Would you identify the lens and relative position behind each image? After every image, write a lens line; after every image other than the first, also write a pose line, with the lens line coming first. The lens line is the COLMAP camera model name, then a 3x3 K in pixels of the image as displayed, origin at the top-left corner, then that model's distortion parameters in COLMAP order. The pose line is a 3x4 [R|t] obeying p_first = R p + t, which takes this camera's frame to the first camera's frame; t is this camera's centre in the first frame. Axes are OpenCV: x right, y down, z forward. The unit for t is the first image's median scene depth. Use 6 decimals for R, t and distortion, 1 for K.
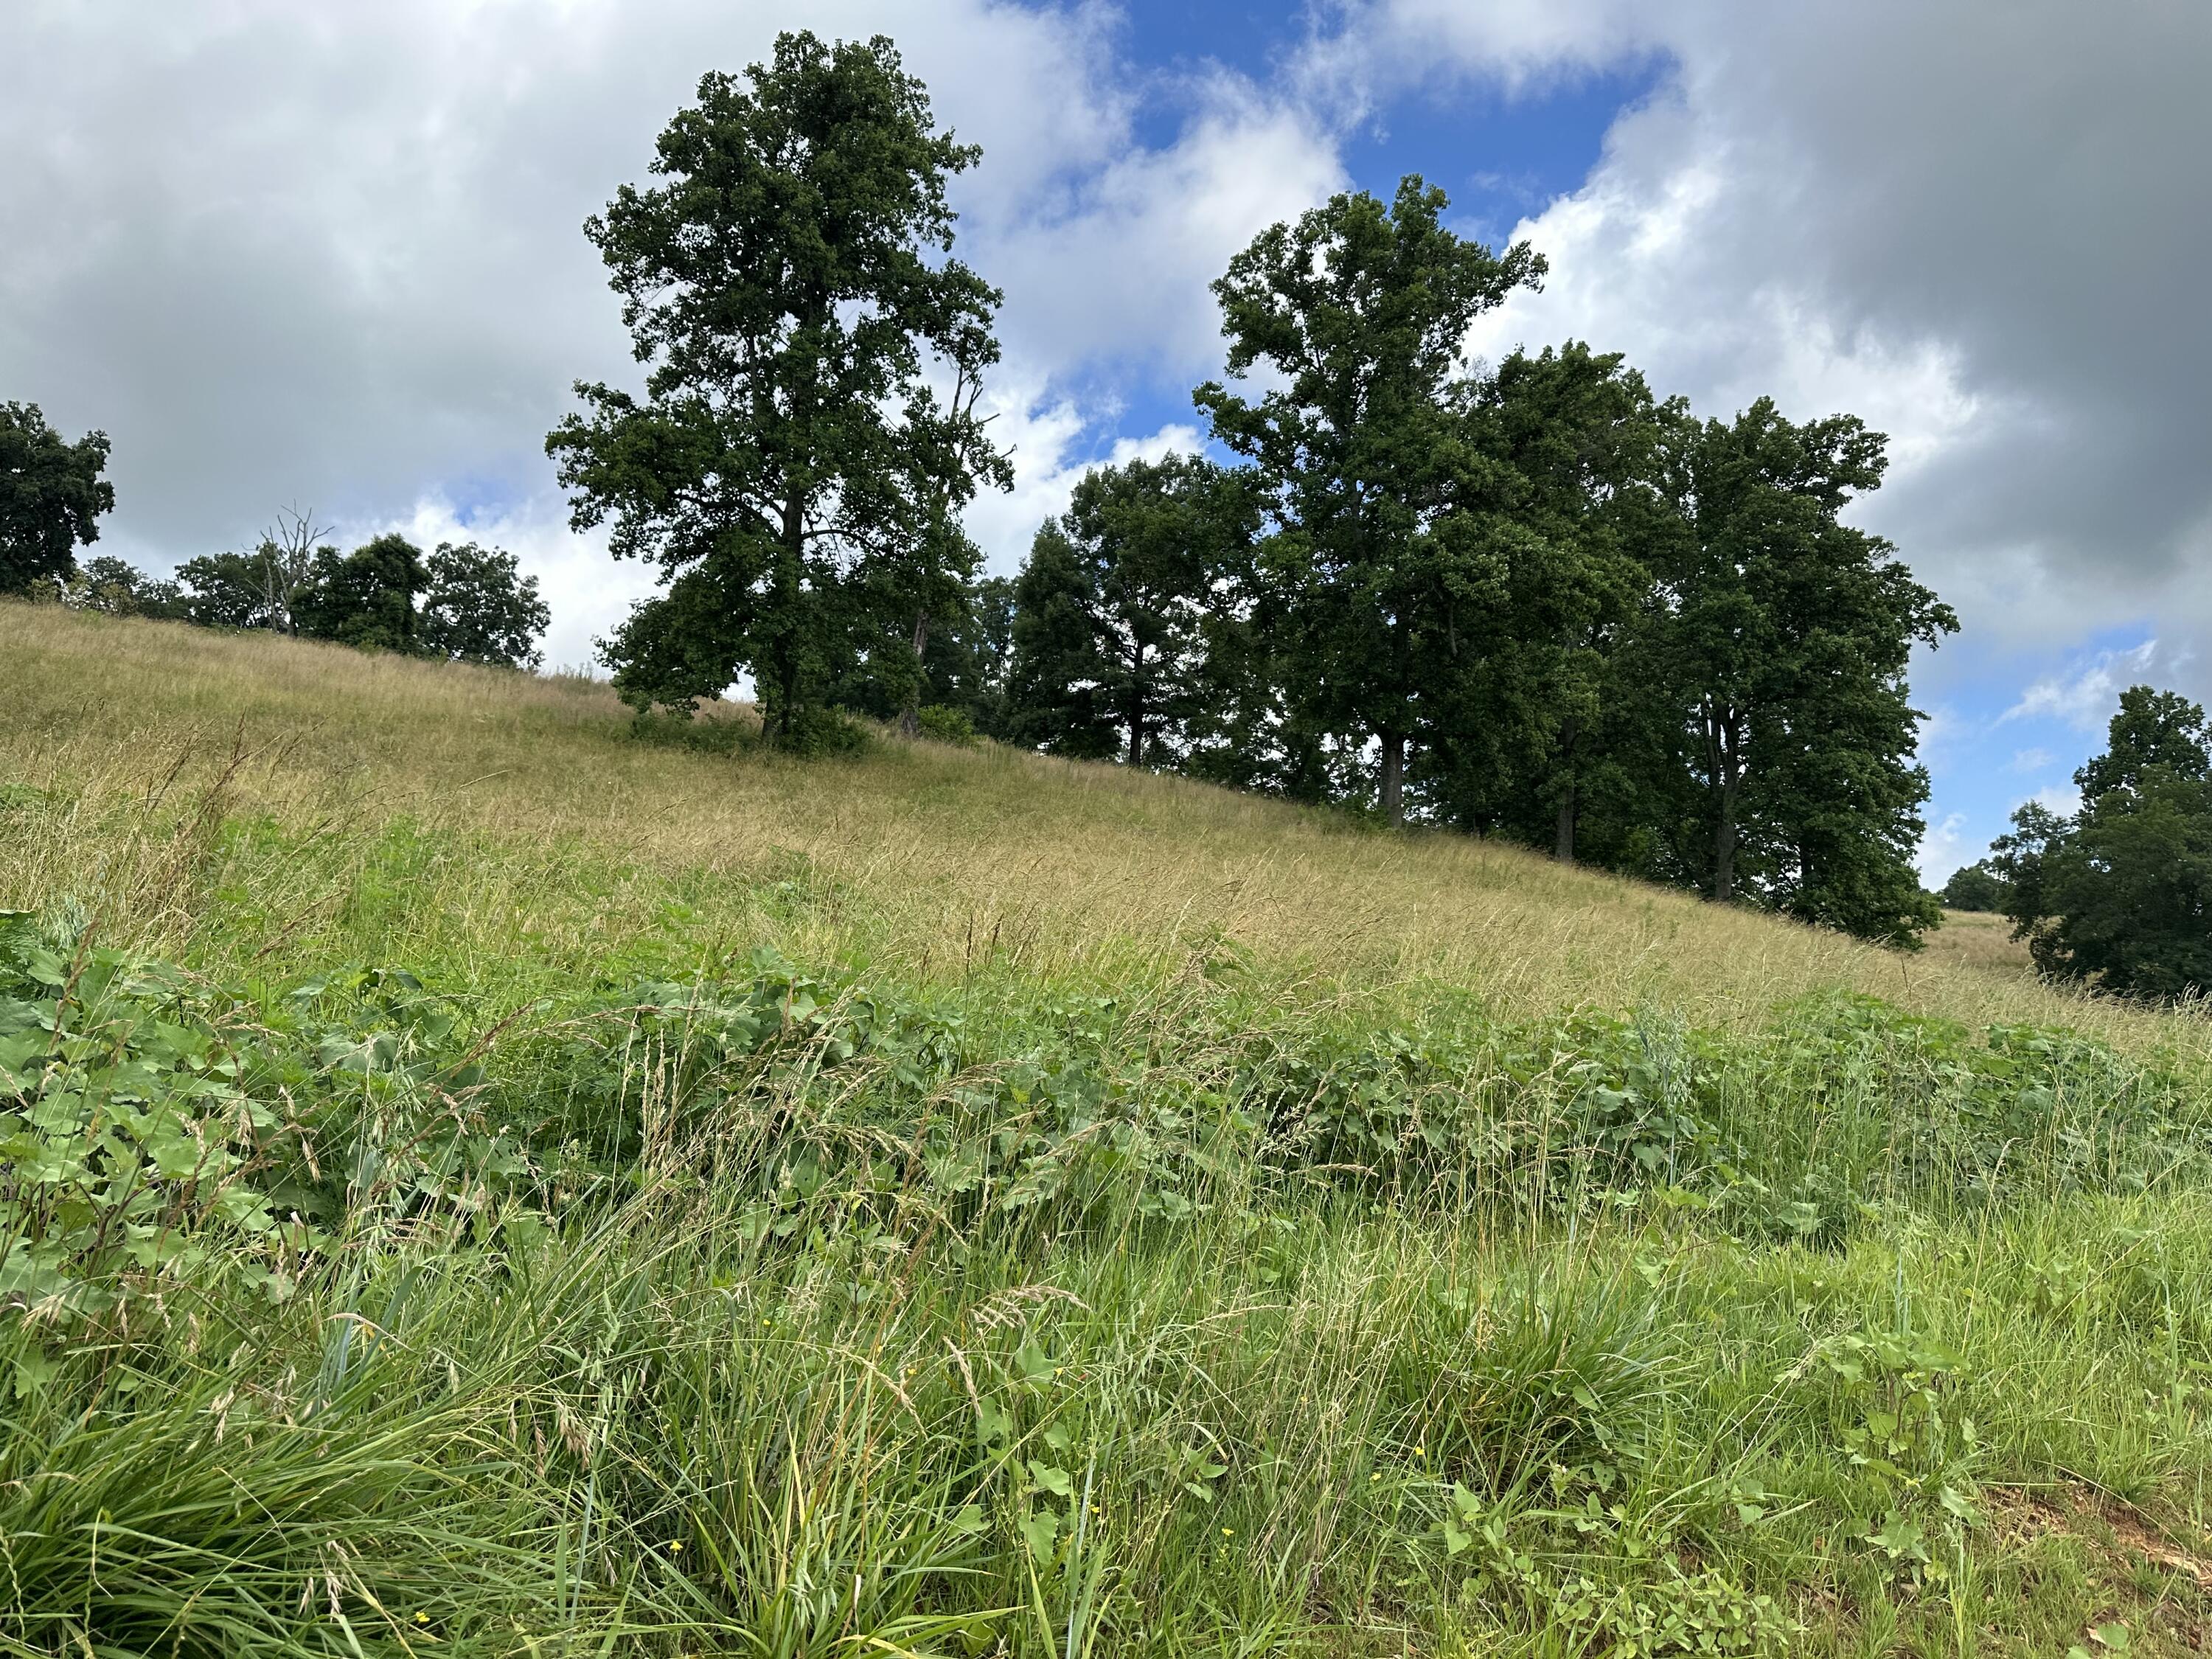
lens RADIAL K [[1580.0, 0, 1085.1], [0, 1580.0, 860.7], [0, 0, 1]] dist [0.053218, -0.050885]
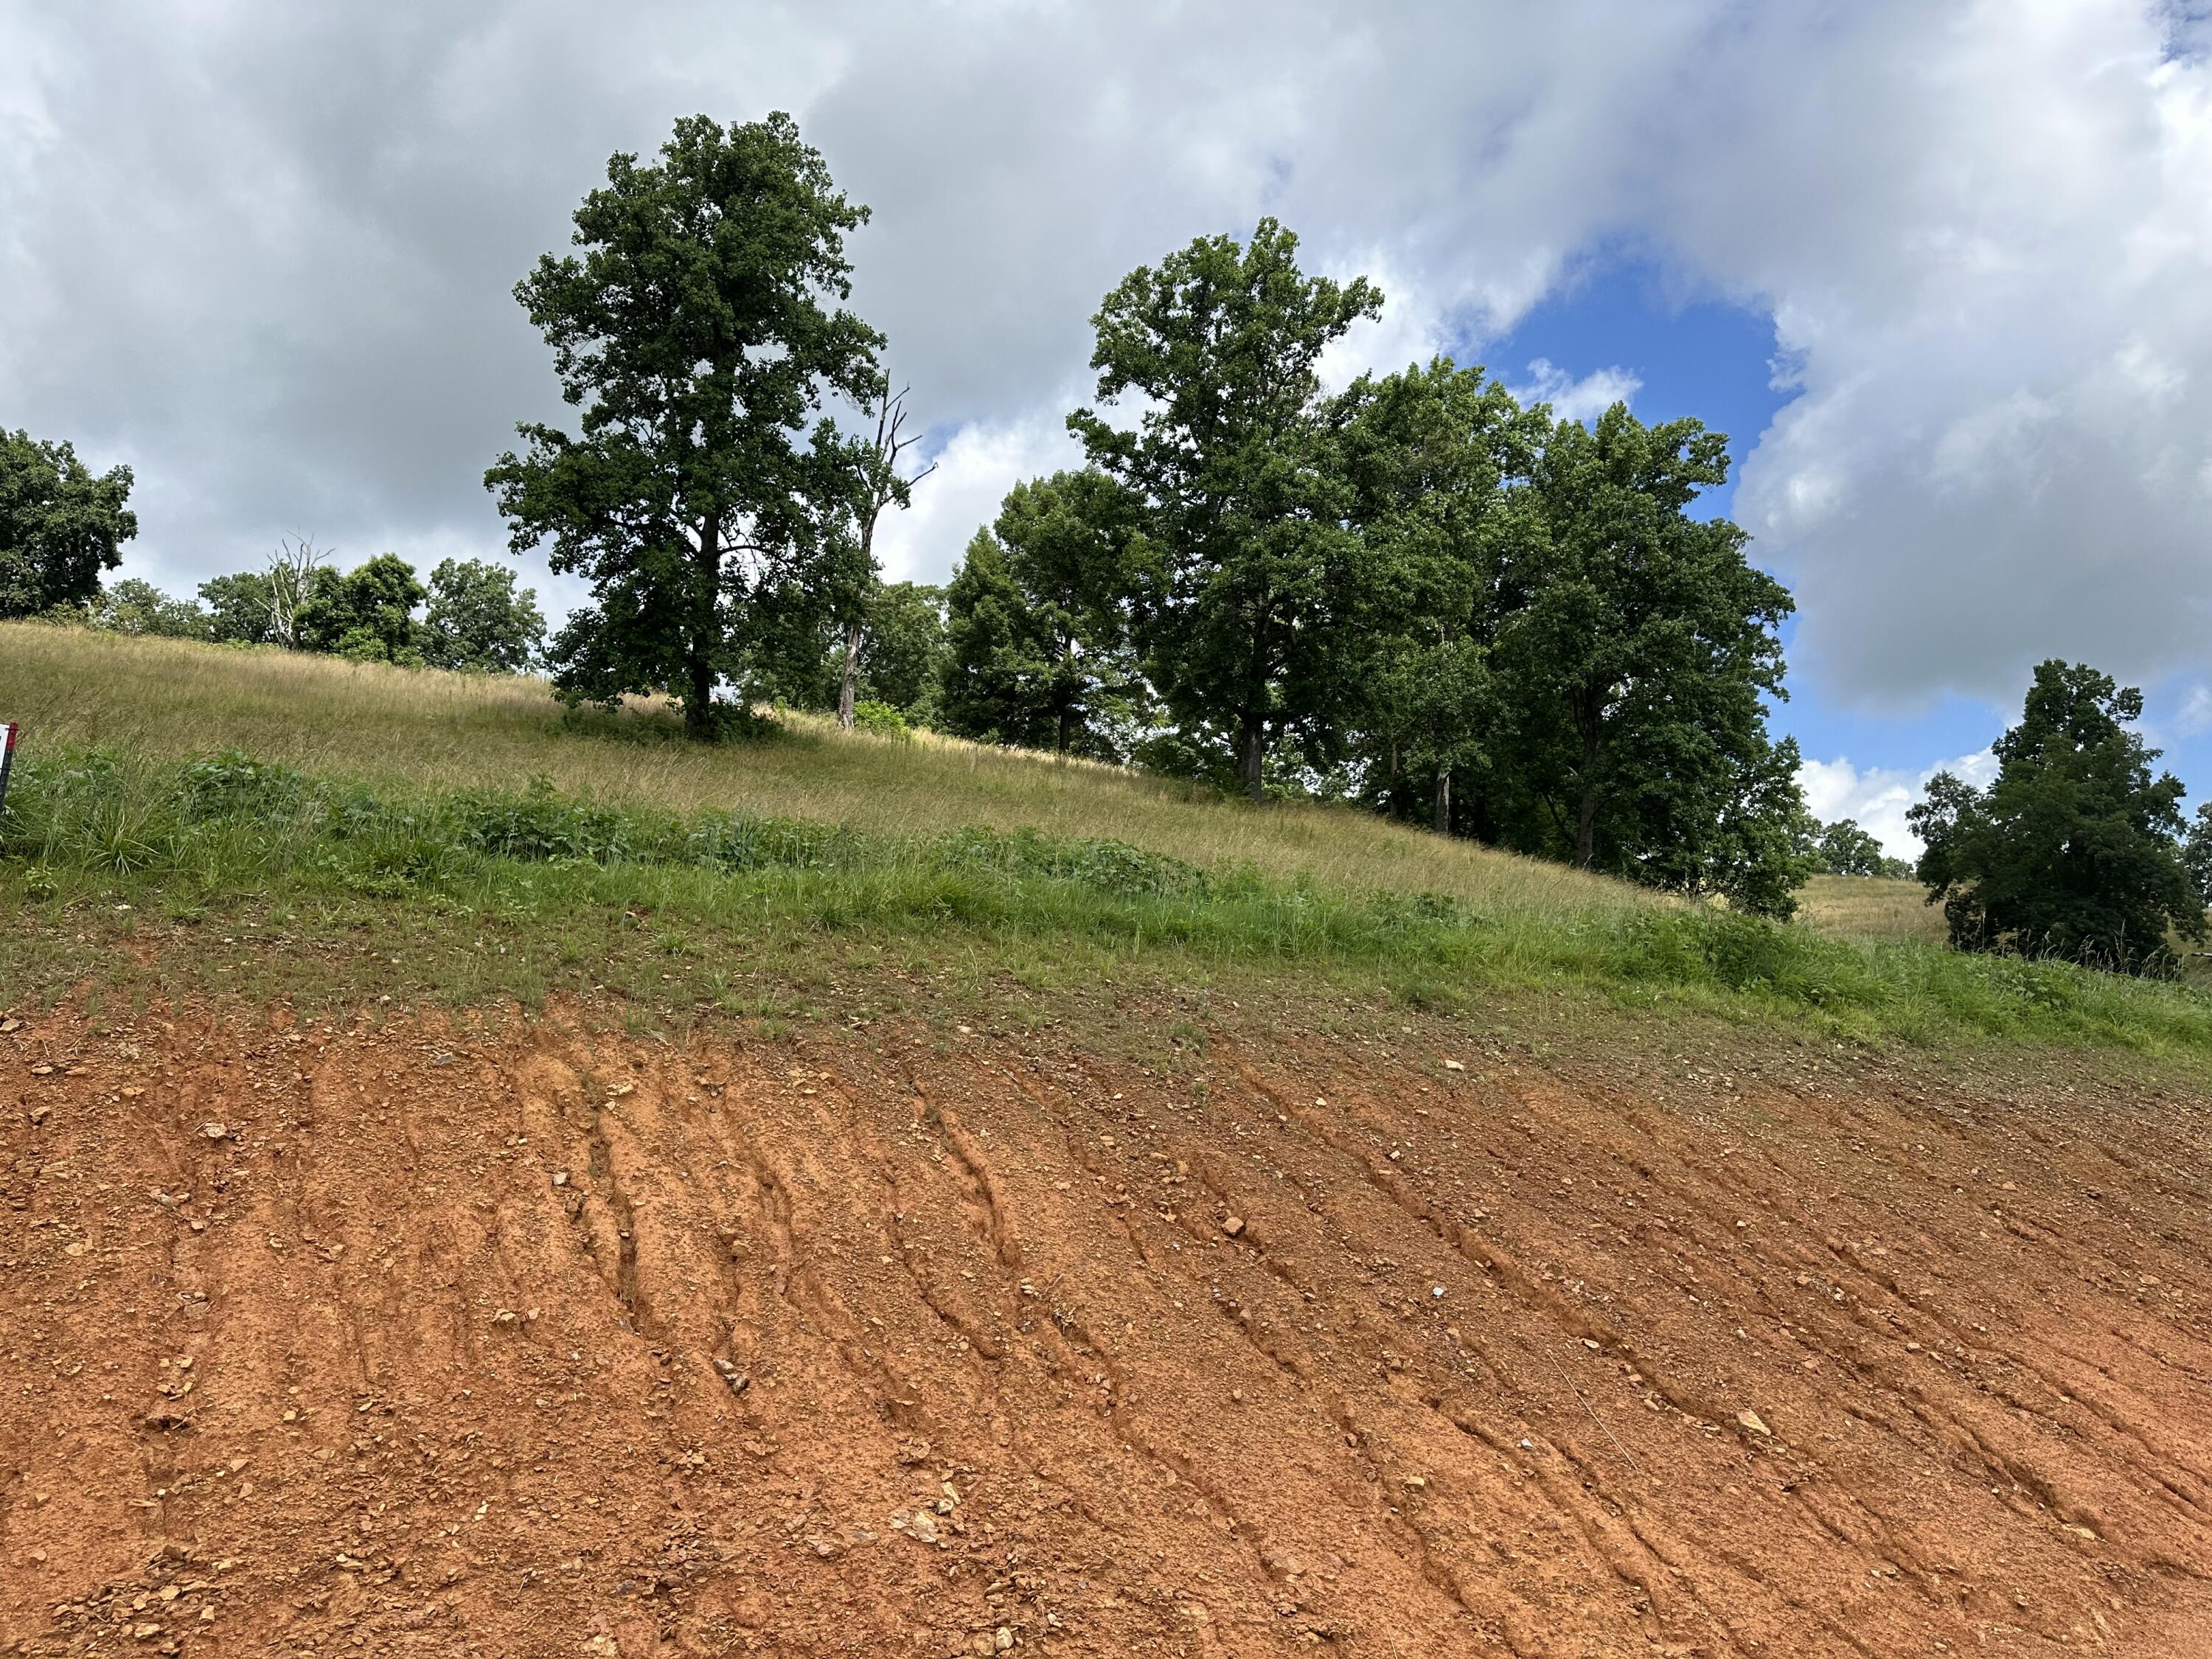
lens RADIAL K [[1580.0, 0, 1114.5], [0, 1580.0, 878.1], [0, 0, 1]] dist [0.053218, -0.050885]
pose [[0.999749, -0.019658, -0.010722, 0.105225], [0.019784, 0.999734, 0.011820, 0.021035], [0.010487, -0.012029, 0.999873, -0.135927]]
